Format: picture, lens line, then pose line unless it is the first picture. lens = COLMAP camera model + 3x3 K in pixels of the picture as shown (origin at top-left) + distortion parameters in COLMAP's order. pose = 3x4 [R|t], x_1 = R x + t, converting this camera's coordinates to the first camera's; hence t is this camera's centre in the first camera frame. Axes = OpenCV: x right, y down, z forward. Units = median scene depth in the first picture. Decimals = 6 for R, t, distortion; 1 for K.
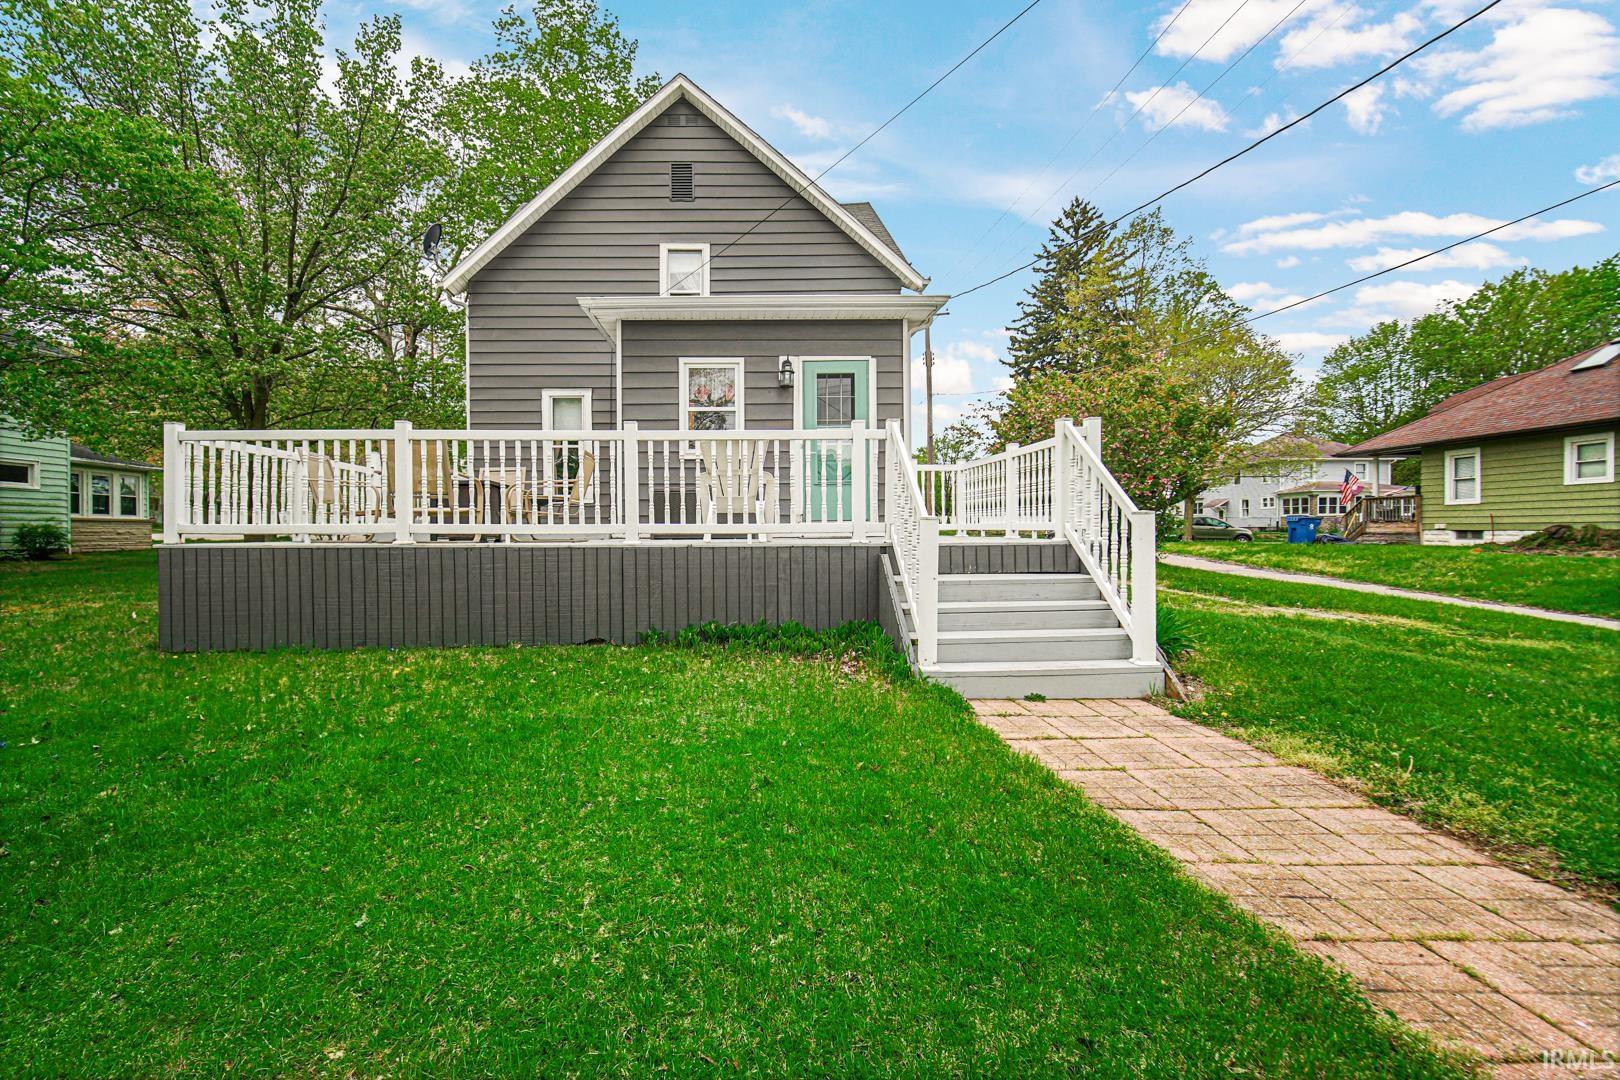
lens RADIAL K [[652.9, 0, 743.9], [0, 652.9, 532.3], [0, 0, 1]] dist [-0.001256, -0.000103]
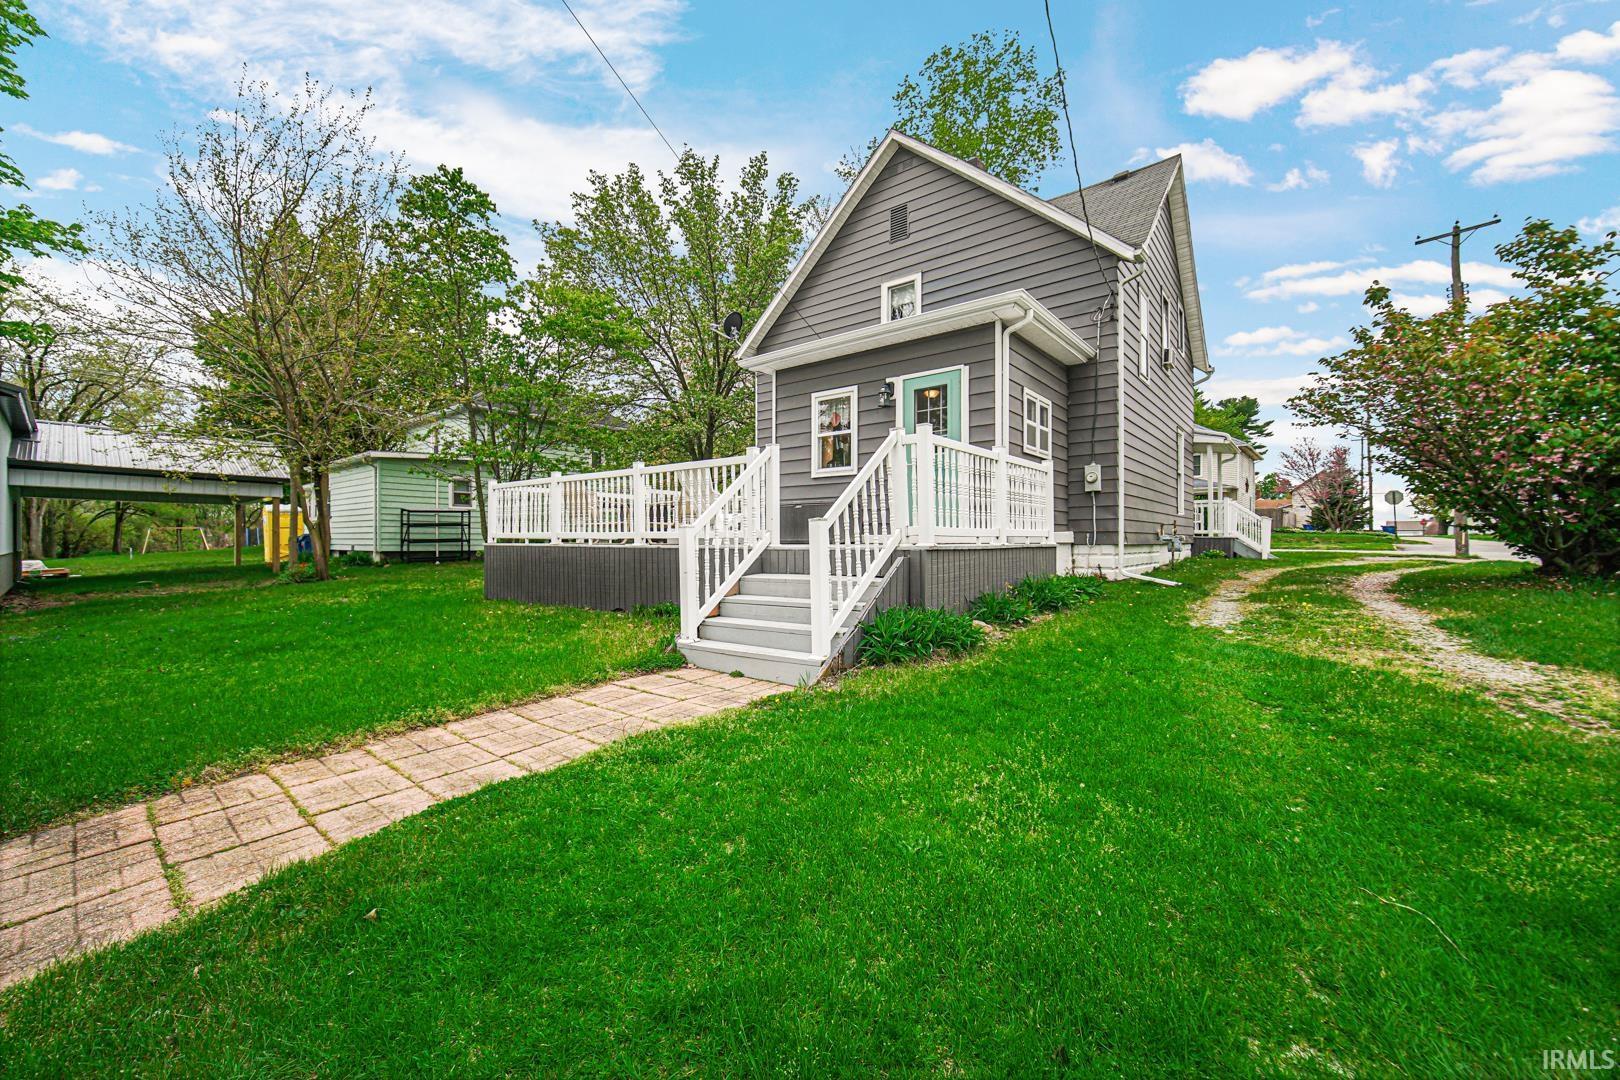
lens RADIAL K [[635.6, 0, 810.0], [0, 635.6, 540.0], [0, 0, 1]] dist [0.000852, -0.000013]
pose [[0.774916, 0.003913, -0.632052, 0.635879], [-0.001772, 0.999990, 0.004019, -0.000852], [0.632061, -0.001994, 0.774916, 0.082098]]
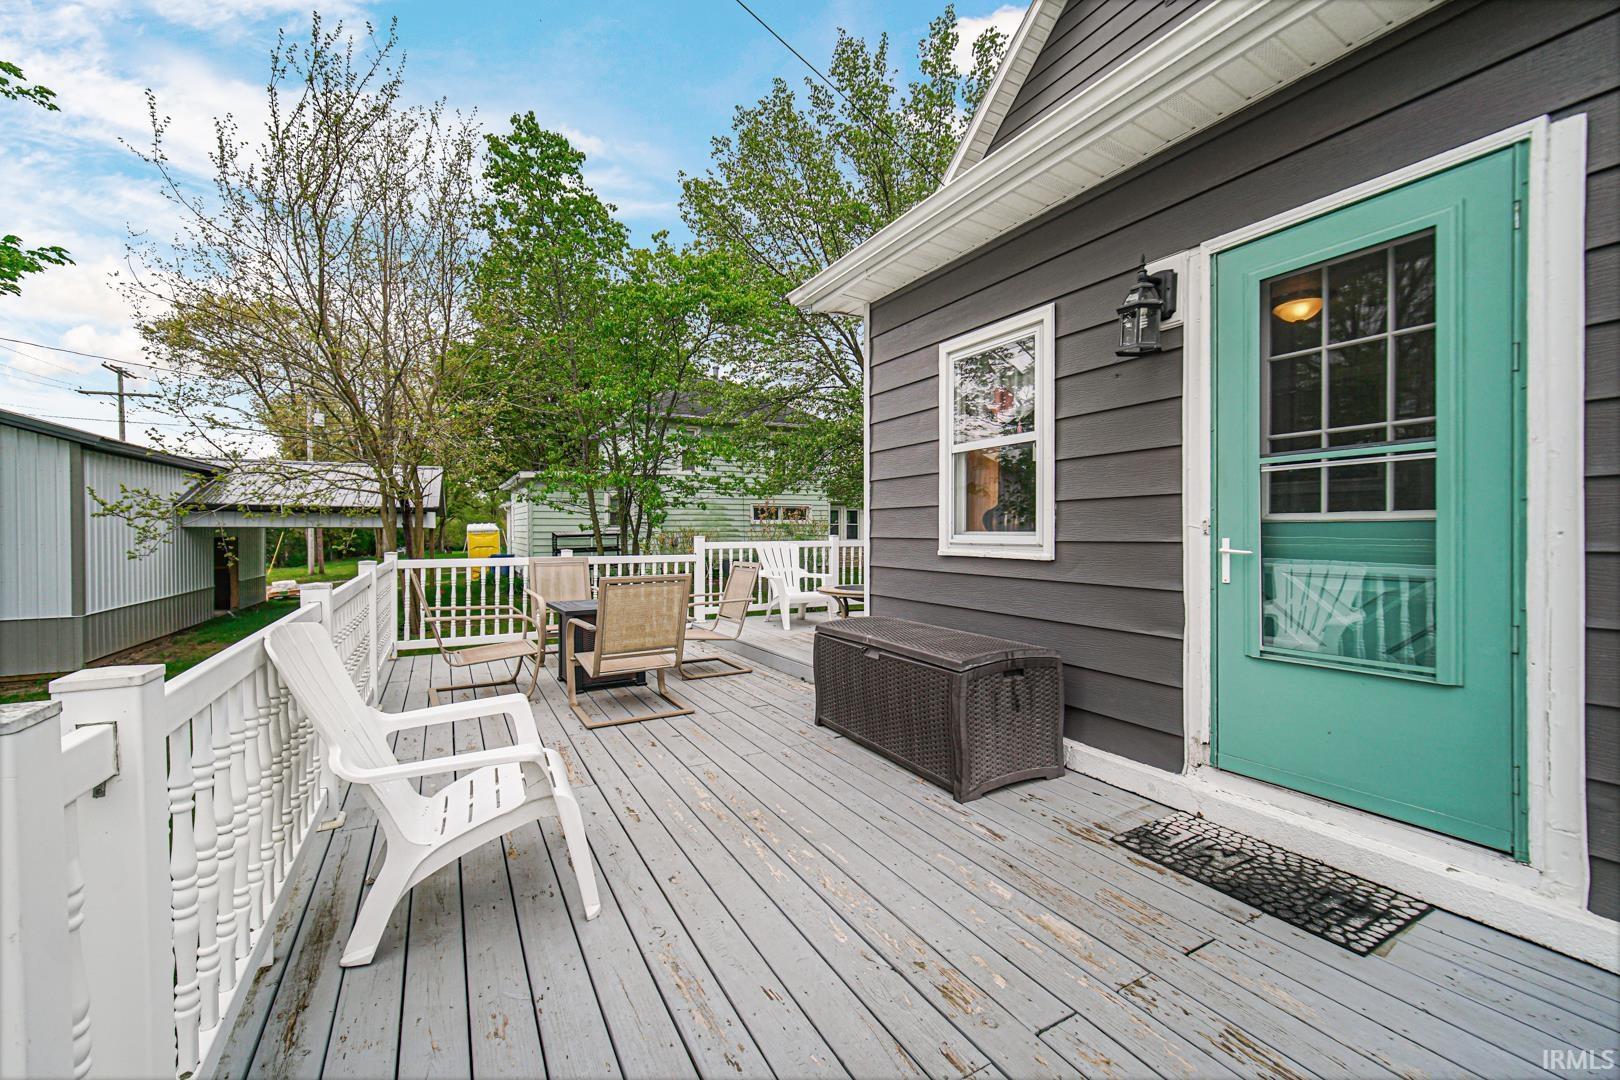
lens RADIAL K [[643.3, 0, 801.5], [0, 643.3, 529.3], [0, 0, 1]] dist [0.000062, 0.000222]
pose [[0.473501, 0.005243, -0.880778, 0.267824], [0.003252, 0.999965, 0.007701, -0.133928], [0.880787, -0.006510, 0.473467, 0.675902]]
